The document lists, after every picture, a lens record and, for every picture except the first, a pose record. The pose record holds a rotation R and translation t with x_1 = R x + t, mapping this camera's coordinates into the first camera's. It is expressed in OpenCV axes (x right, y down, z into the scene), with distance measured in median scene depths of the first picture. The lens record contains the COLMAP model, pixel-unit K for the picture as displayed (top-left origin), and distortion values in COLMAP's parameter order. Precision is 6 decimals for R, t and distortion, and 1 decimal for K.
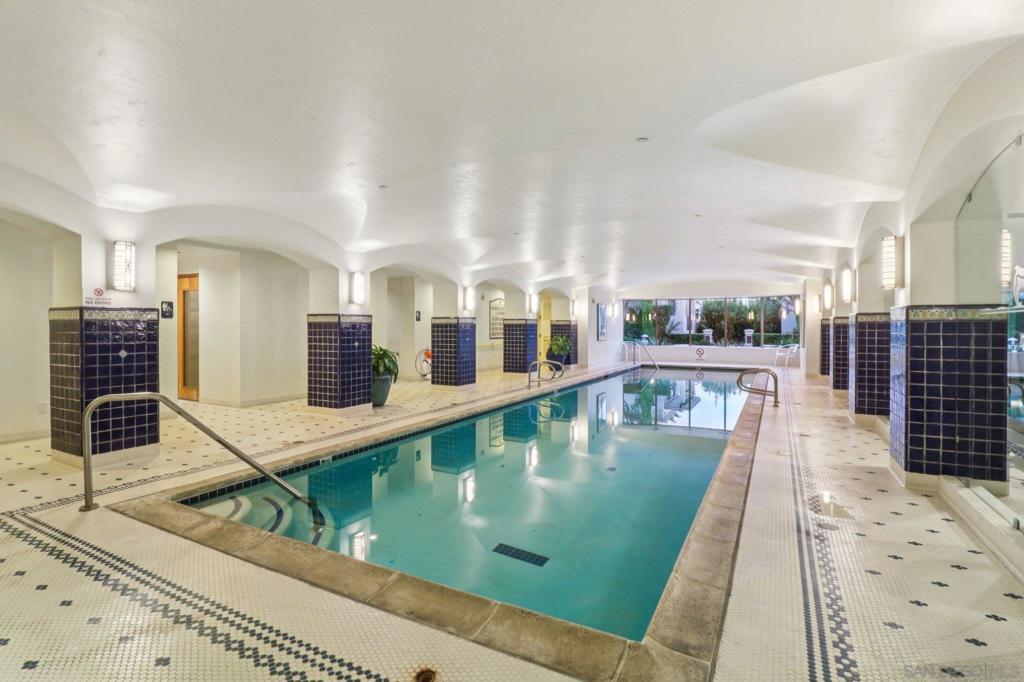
lens RADIAL K [[499.7, 0, 506.2], [0, 499.7, 327.7], [0, 0, 1]] dist [0.002183, -0.011555]
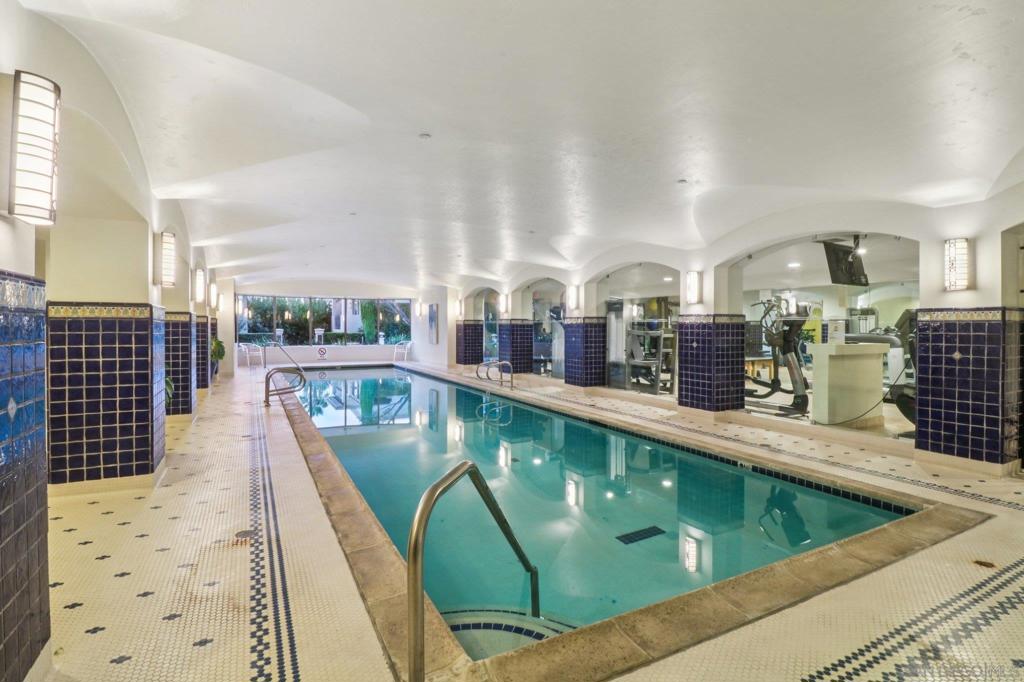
lens RADIAL K [[499.7, 0, 506.2], [0, 499.7, 327.7], [0, 0, 1]] dist [0.002183, -0.011555]
pose [[0.560309, -0.002022, 0.828281, -0.564669], [-0.000425, 0.999996, 0.002728, -0.002757], [-0.828284, -0.001881, 0.560306, 0.352107]]
